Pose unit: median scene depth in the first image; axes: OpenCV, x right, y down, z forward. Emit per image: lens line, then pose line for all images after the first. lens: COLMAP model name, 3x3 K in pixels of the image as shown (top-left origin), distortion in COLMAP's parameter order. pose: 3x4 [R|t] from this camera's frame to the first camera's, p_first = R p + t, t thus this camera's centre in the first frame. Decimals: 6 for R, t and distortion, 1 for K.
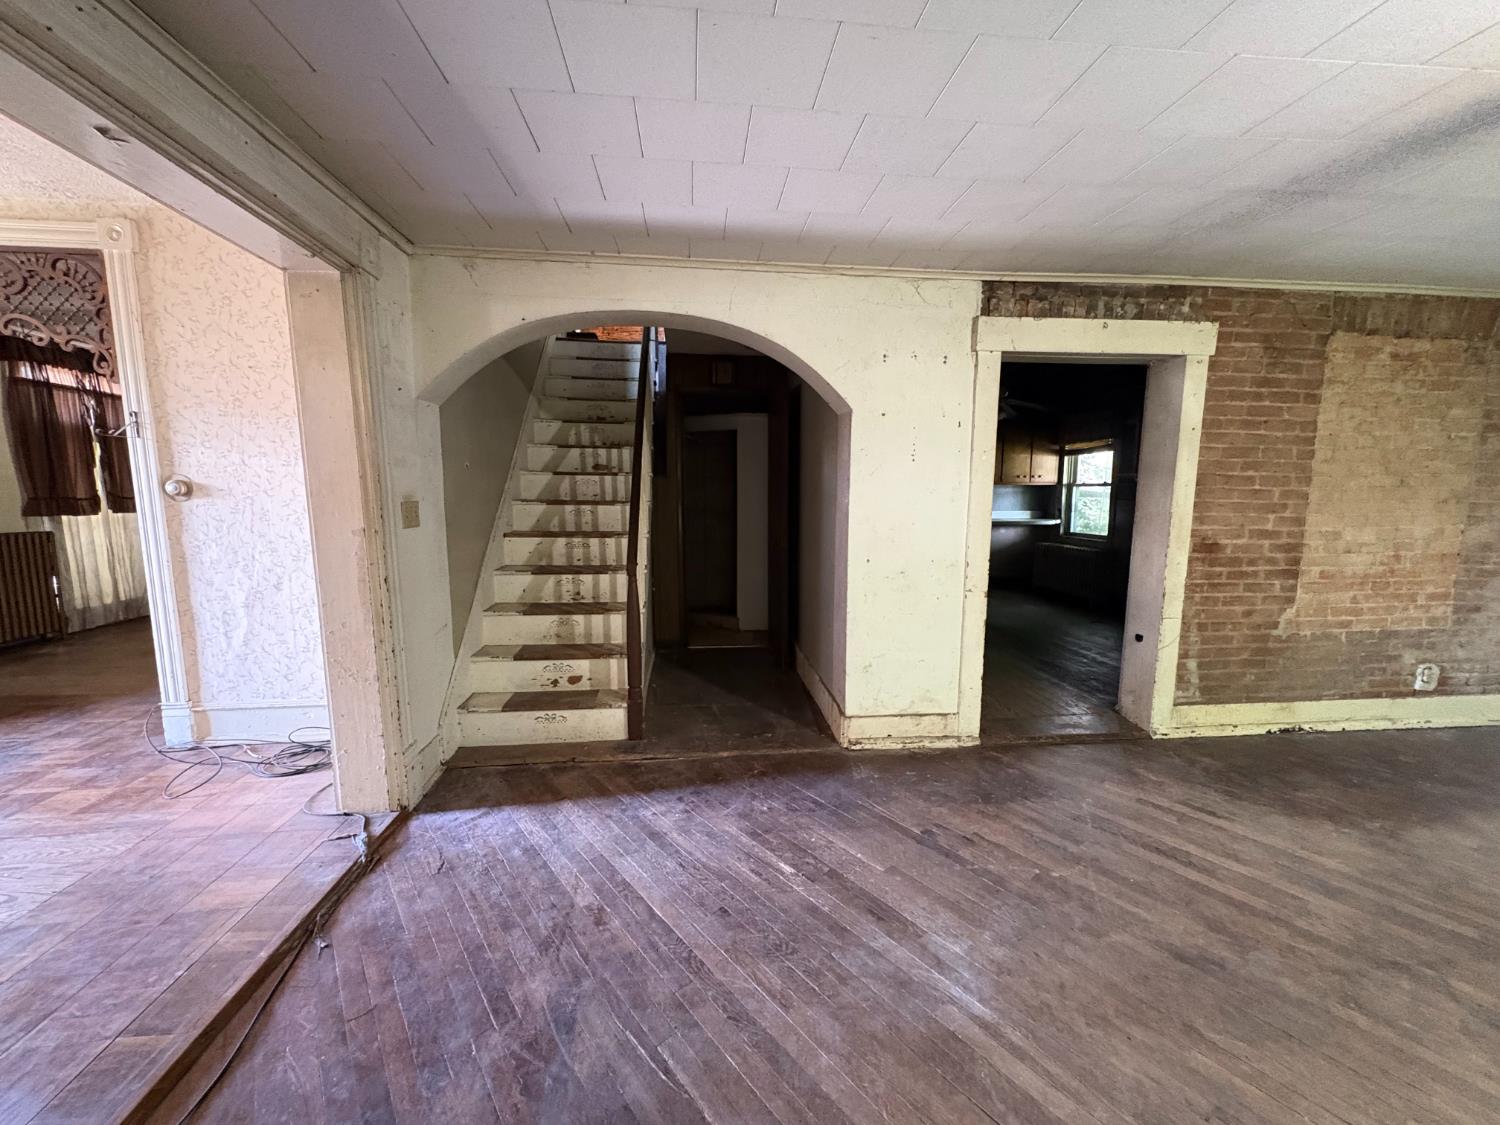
lens RADIAL K [[604.8, 0, 748.9], [0, 604.8, 560.9], [0, 0, 1]] dist [0.002298, -0.000483]
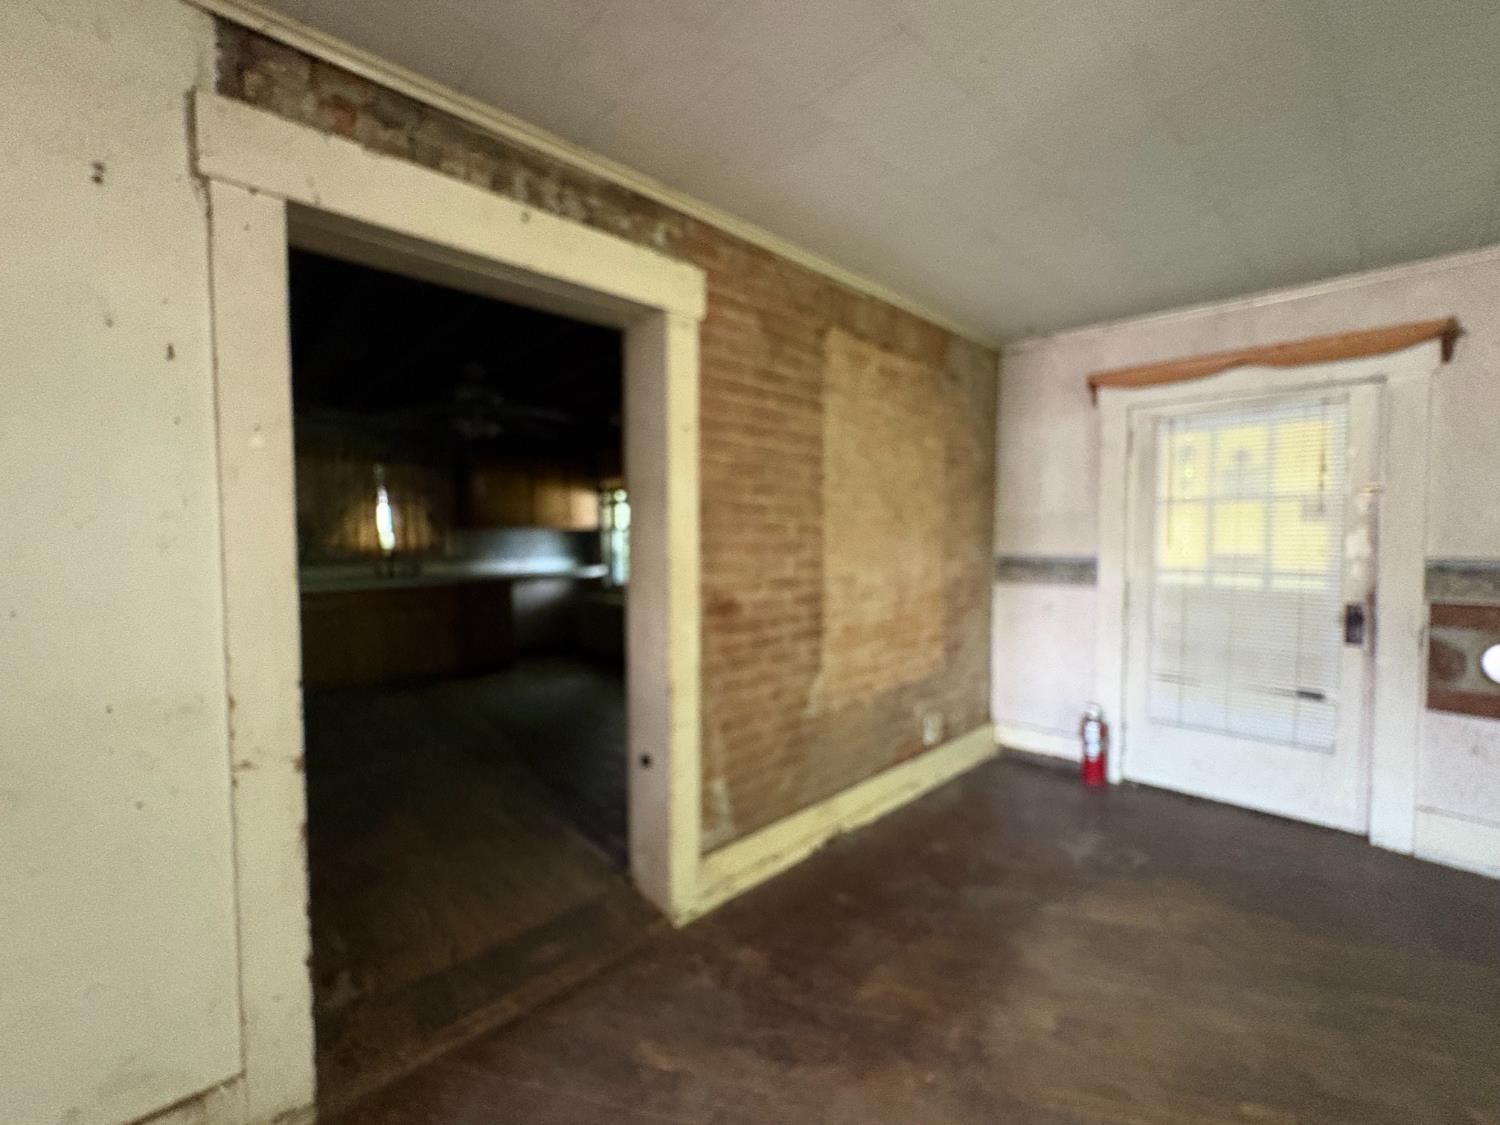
lens RADIAL K [[604.8, 0, 748.1], [0, 604.8, 562.8], [0, 0, 1]] dist [0.002298, -0.000483]
pose [[0.798211, -0.036192, 0.601290, 0.378875], [0.084225, 0.995094, -0.051913, -0.034668], [-0.596461, 0.092081, 0.797343, 0.443685]]
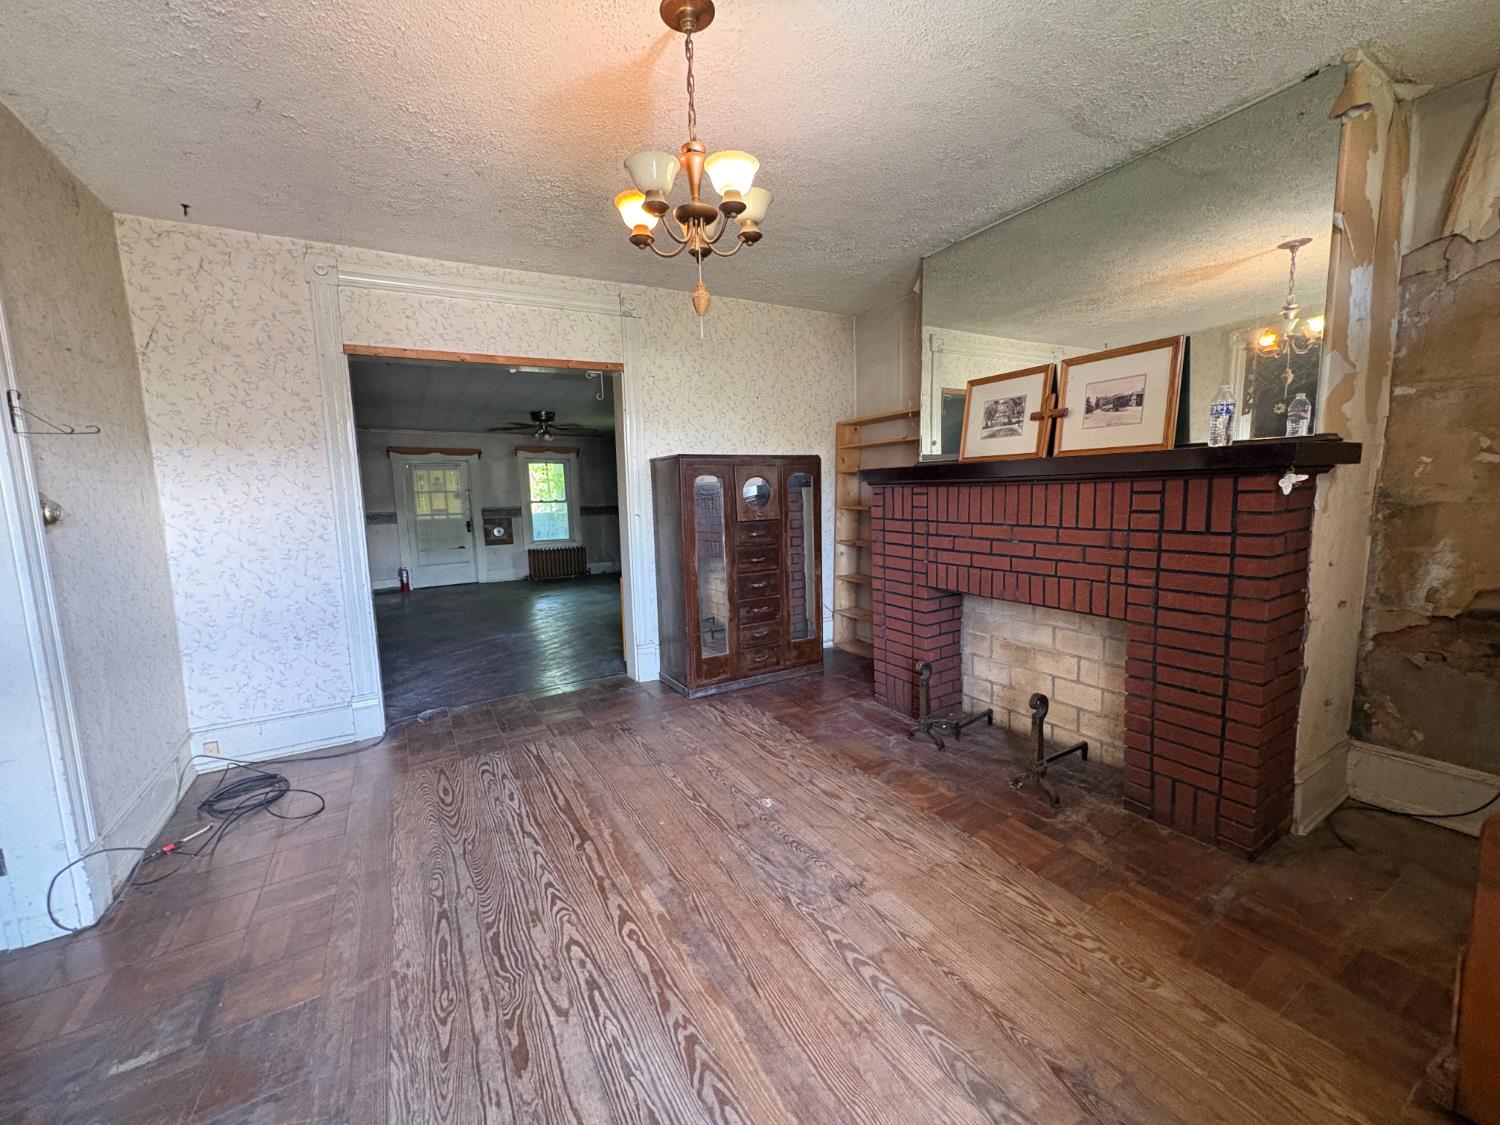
lens RADIAL K [[604.8, 0, 753.1], [0, 604.8, 555.1], [0, 0, 1]] dist [0.002298, -0.000483]
pose [[-0.403430, -0.087641, 0.910804, -1.773041], [0.141594, 0.977433, 0.156770, -0.058806], [-0.903988, 0.192210, -0.381917, 0.512567]]
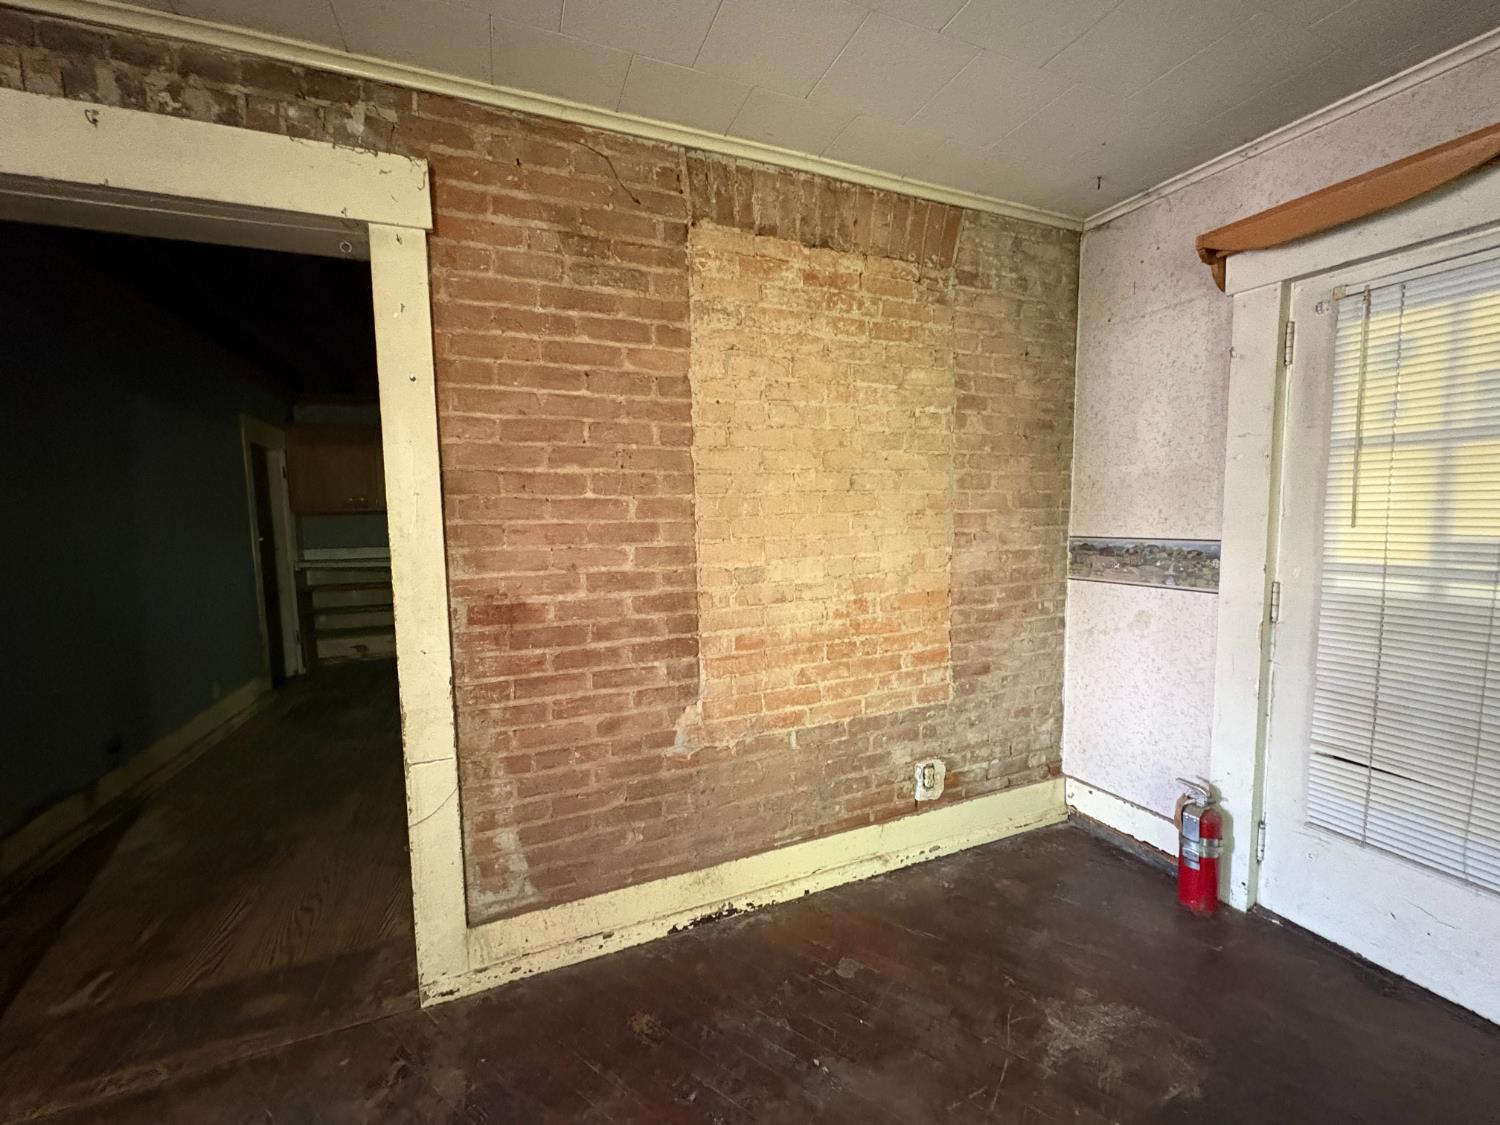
lens RADIAL K [[604.8, 0, 754.7], [0, 604.8, 561.9], [0, 0, 1]] dist [0.002298, -0.000483]
pose [[0.958500, -0.048114, 0.281002, 0.820178], [0.059562, 0.997701, -0.032334, -0.036276], [-0.278800, 0.047729, 0.959162, 0.442864]]
